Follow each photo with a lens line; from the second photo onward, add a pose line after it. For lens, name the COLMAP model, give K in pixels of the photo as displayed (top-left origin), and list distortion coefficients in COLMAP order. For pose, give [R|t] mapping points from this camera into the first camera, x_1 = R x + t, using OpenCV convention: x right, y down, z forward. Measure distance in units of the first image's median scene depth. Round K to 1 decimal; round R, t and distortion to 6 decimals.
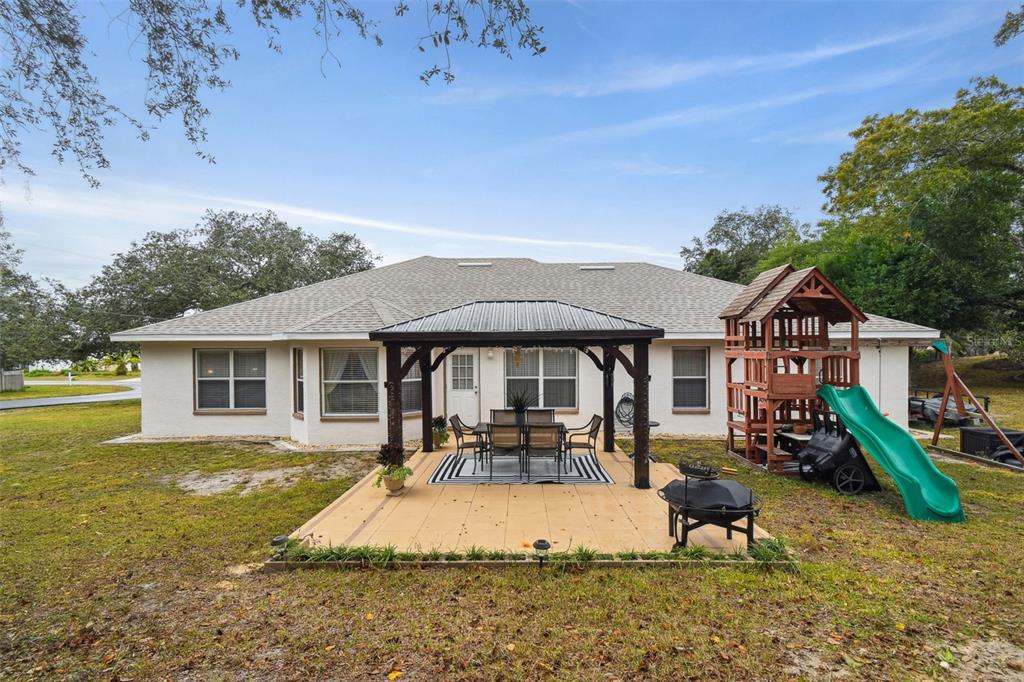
lens RADIAL K [[463.2, 0, 515.0], [0, 463.2, 346.6], [0, 0, 1]] dist [0.004083, -0.002238]
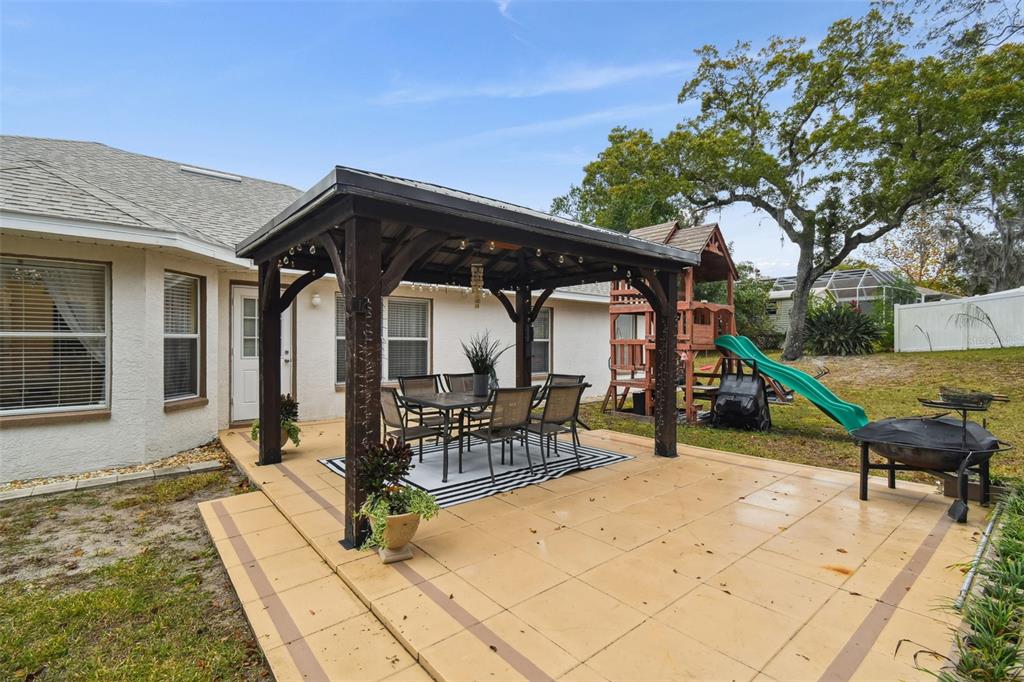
lens RADIAL K [[463.2, 0, 510.2], [0, 463.2, 340.1], [0, 0, 1]] dist [0.004083, -0.002238]
pose [[0.764719, 0.011007, 0.644270, -0.327004], [-0.013256, 0.999911, -0.001349, 0.087545], [-0.644228, -0.007509, 0.764797, 0.439005]]
